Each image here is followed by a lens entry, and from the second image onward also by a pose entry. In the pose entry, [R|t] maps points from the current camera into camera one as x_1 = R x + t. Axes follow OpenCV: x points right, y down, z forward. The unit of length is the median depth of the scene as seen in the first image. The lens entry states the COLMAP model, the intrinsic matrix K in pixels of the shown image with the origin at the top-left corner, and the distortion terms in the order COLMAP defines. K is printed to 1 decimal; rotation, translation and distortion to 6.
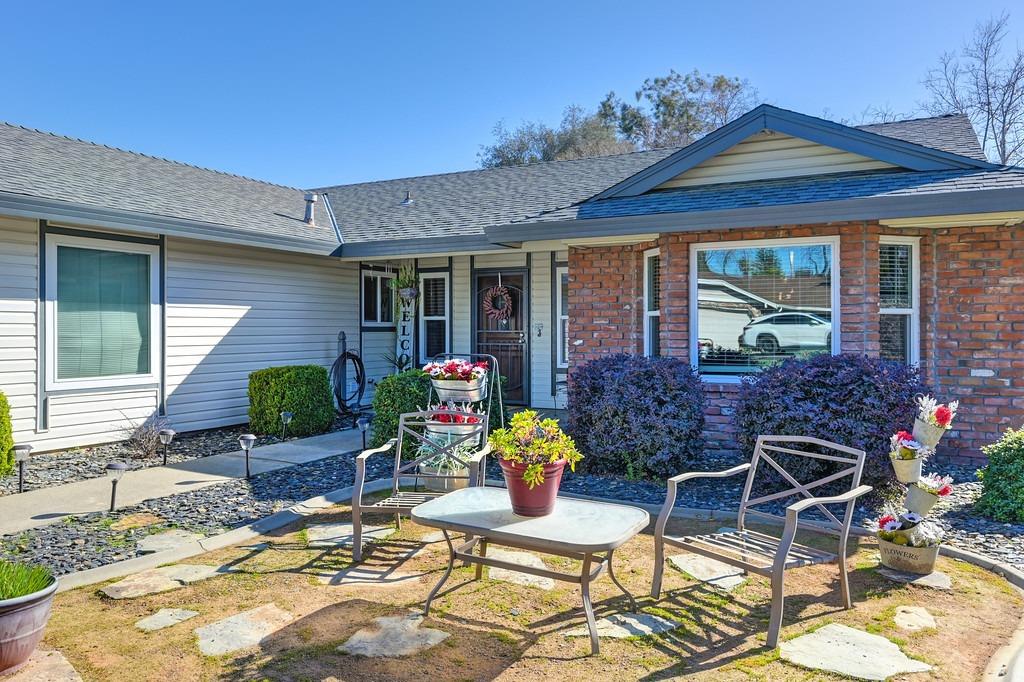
lens RADIAL K [[724.9, 0, 510.4], [0, 724.9, 325.8], [0, 0, 1]] dist [0.004889, -0.001102]
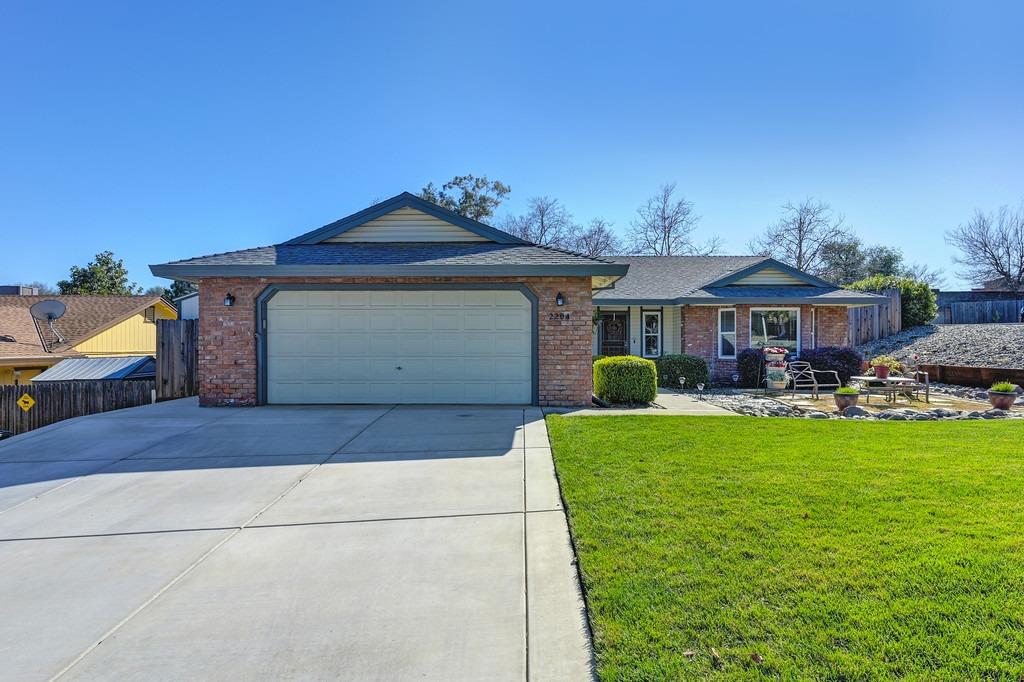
lens RADIAL K [[545.7, 0, 512.0], [0, 545.7, 341.0], [0, 0, 1]] dist [0.001645, -0.000153]
pose [[0.883080, 0.003313, 0.469211, -1.369766], [-0.003713, 0.999993, -0.000072, 0.012843], [-0.469208, -0.001679, 0.883086, -0.344855]]
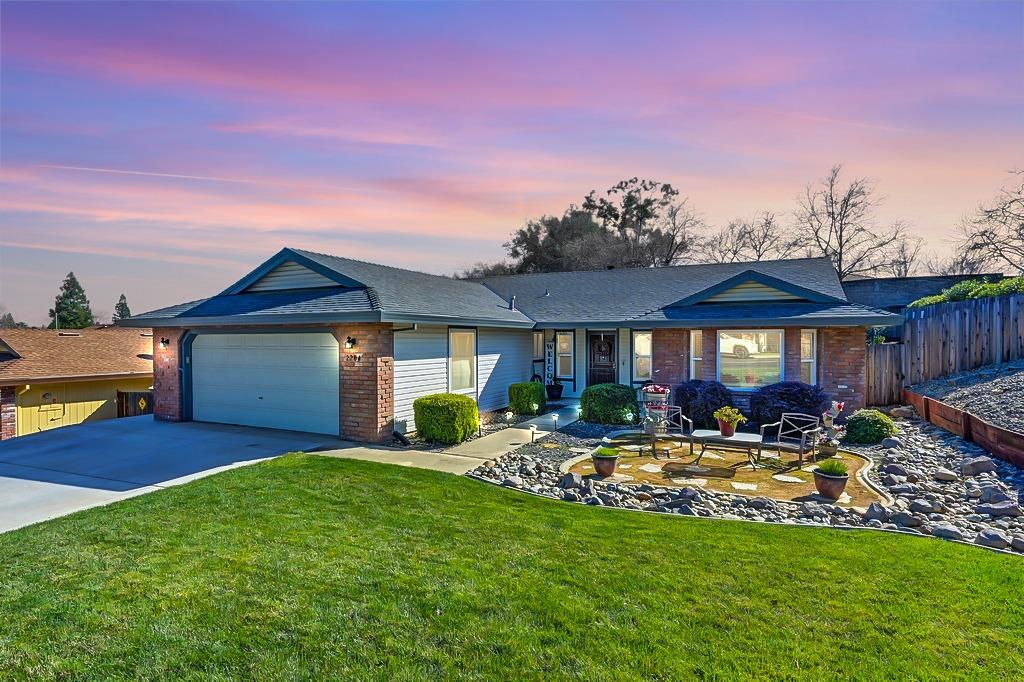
lens RADIAL K [[524.9, 0, 512.0], [0, 524.9, 341.0], [0, 0, 1]] dist [-0.001859, 0.000220]
pose [[0.999013, -0.001382, 0.044407, -0.443246], [0.000910, 0.999943, 0.010630, -0.089702], [-0.044419, -0.010579, 0.998957, -0.583322]]
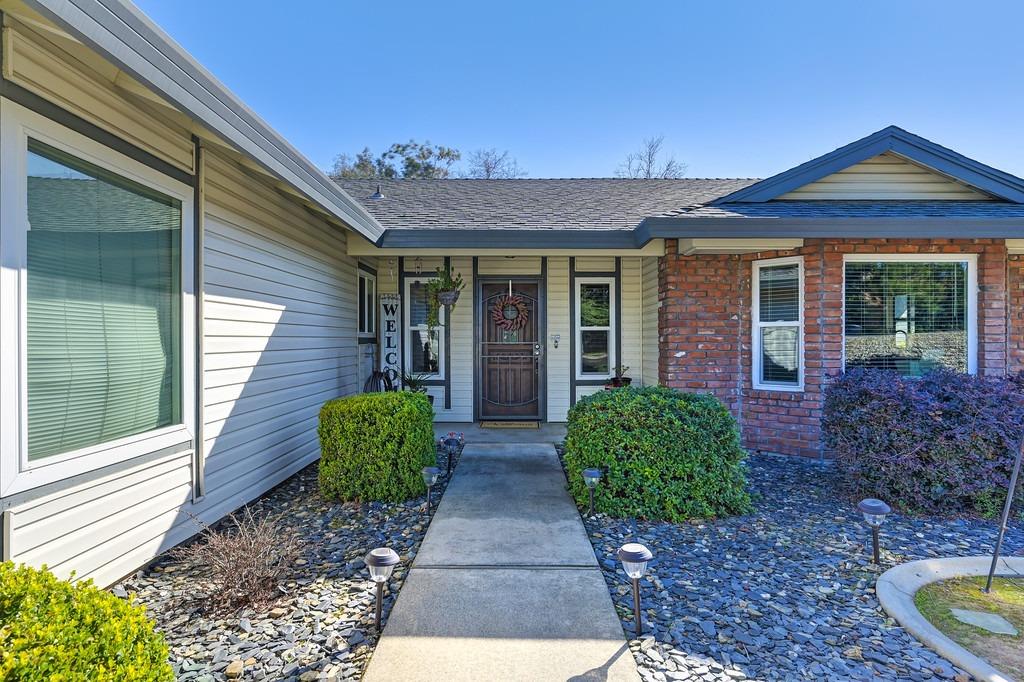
lens RADIAL K [[533.8, 0, 512.0], [0, 533.8, 341.0], [0, 0, 1]] dist [0.002875, 0.000963]
pose [[0.879729, -0.000998, 0.475474, -0.461219], [-0.001096, 0.999991, 0.004127, 0.003263], [-0.475474, -0.004152, 0.879720, 0.528943]]
